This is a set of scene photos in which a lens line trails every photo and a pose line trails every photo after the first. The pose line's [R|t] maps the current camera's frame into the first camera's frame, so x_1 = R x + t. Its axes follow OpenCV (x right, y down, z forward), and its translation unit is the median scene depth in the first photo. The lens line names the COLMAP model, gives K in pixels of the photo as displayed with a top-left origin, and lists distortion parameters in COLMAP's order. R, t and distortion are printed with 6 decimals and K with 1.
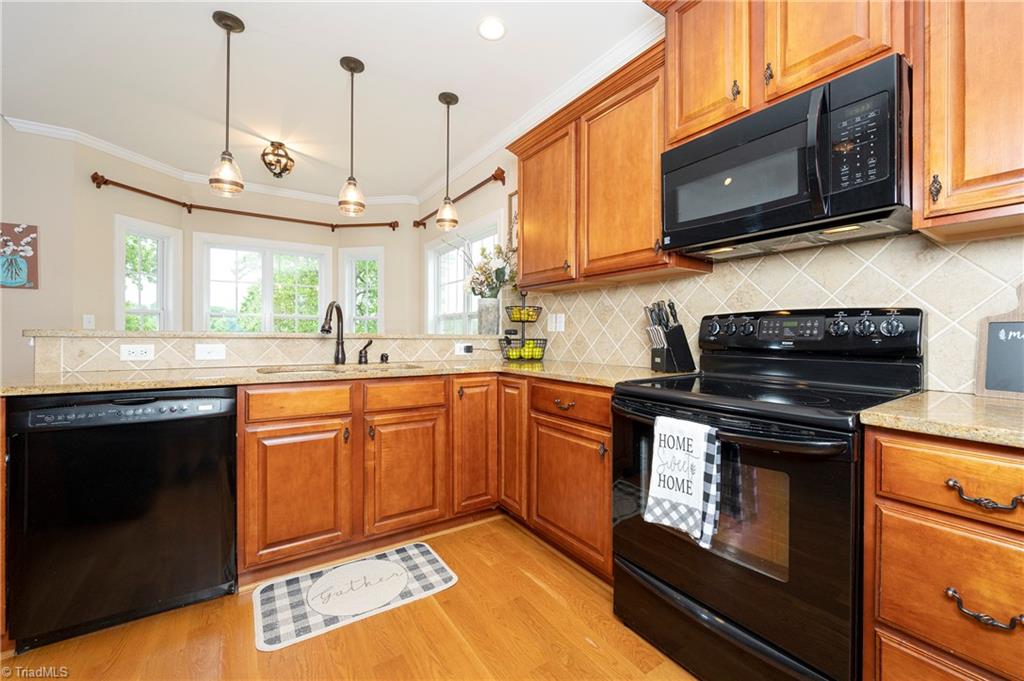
lens RADIAL K [[415.4, 0, 527.1], [0, 415.4, 334.7], [0, 0, 1]] dist [-0.000090, 0.000003]
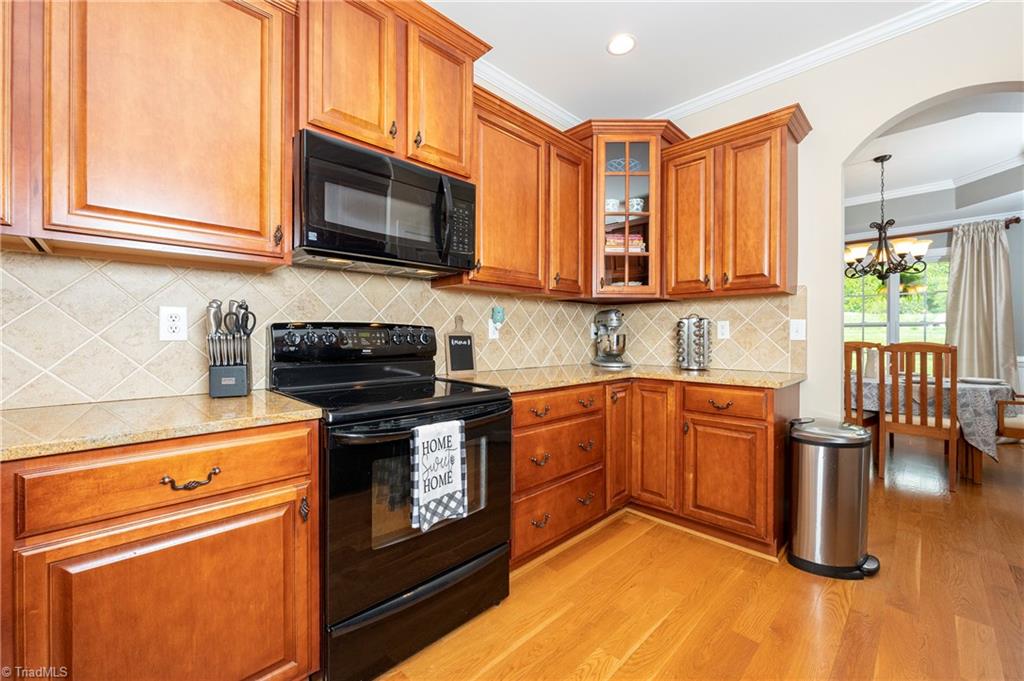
lens RADIAL K [[413.8, 0, 511.2], [0, 413.8, 336.2], [0, 0, 1]] dist [-0.001056, -0.000149]
pose [[-0.170190, -0.007018, 0.985386, -0.723180], [-0.004385, 0.999970, 0.006364, -0.036621], [-0.985401, -0.003238, -0.170216, 0.939779]]
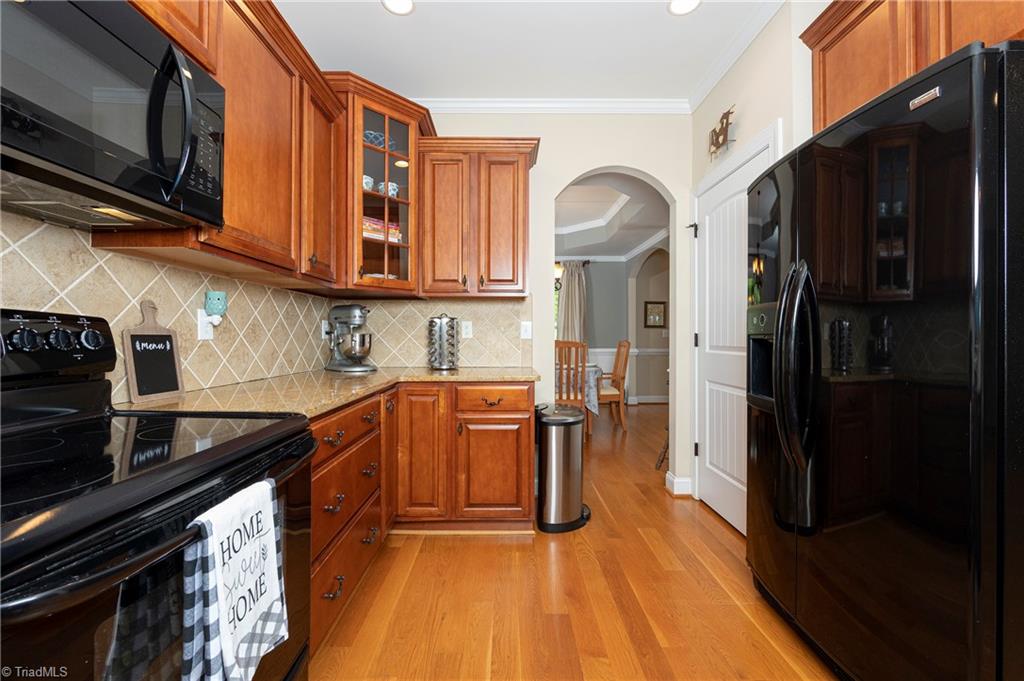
lens RADIAL K [[413.8, 0, 511.2], [0, 413.8, 336.2], [0, 0, 1]] dist [-0.001056, -0.000149]
pose [[-0.829802, -0.007701, 0.558005, -0.281927], [-0.007952, 0.999966, 0.001975, -0.032105], [-0.558002, -0.002799, -0.829835, 1.210791]]
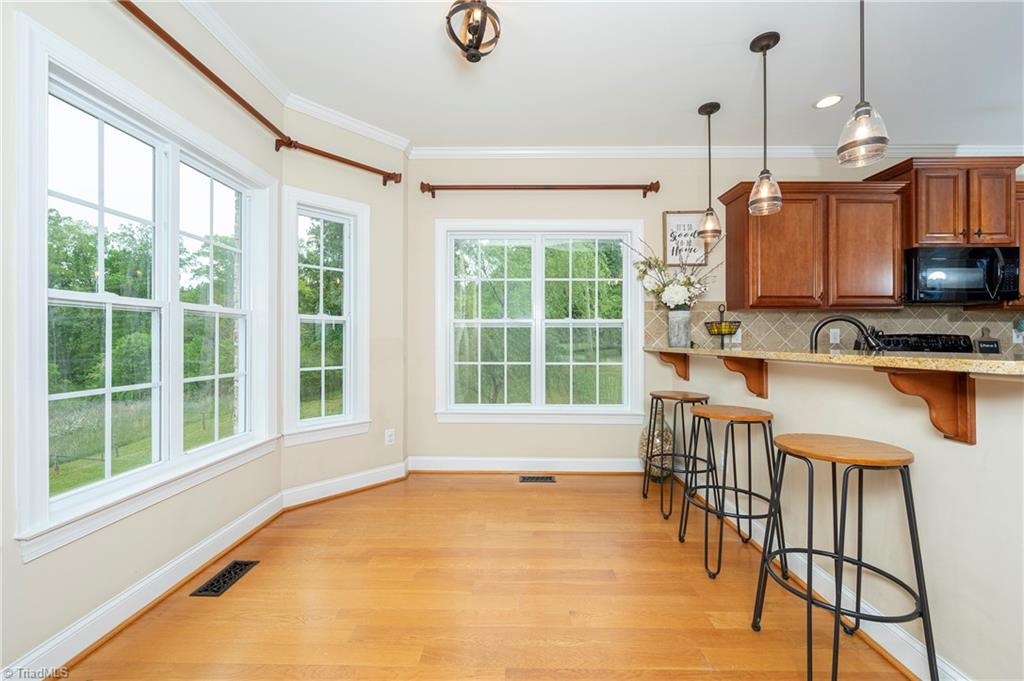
lens RADIAL K [[392.0, 0, 512.0], [0, 392.0, 340.5], [0, 0, 1]] dist [-0.000722, -0.000050]
pose [[0.578579, -0.000399, 0.815626, -2.711831], [0.000071, 1.000000, 0.000439, -0.031246], [-0.815626, -0.000196, 0.578579, 1.872322]]
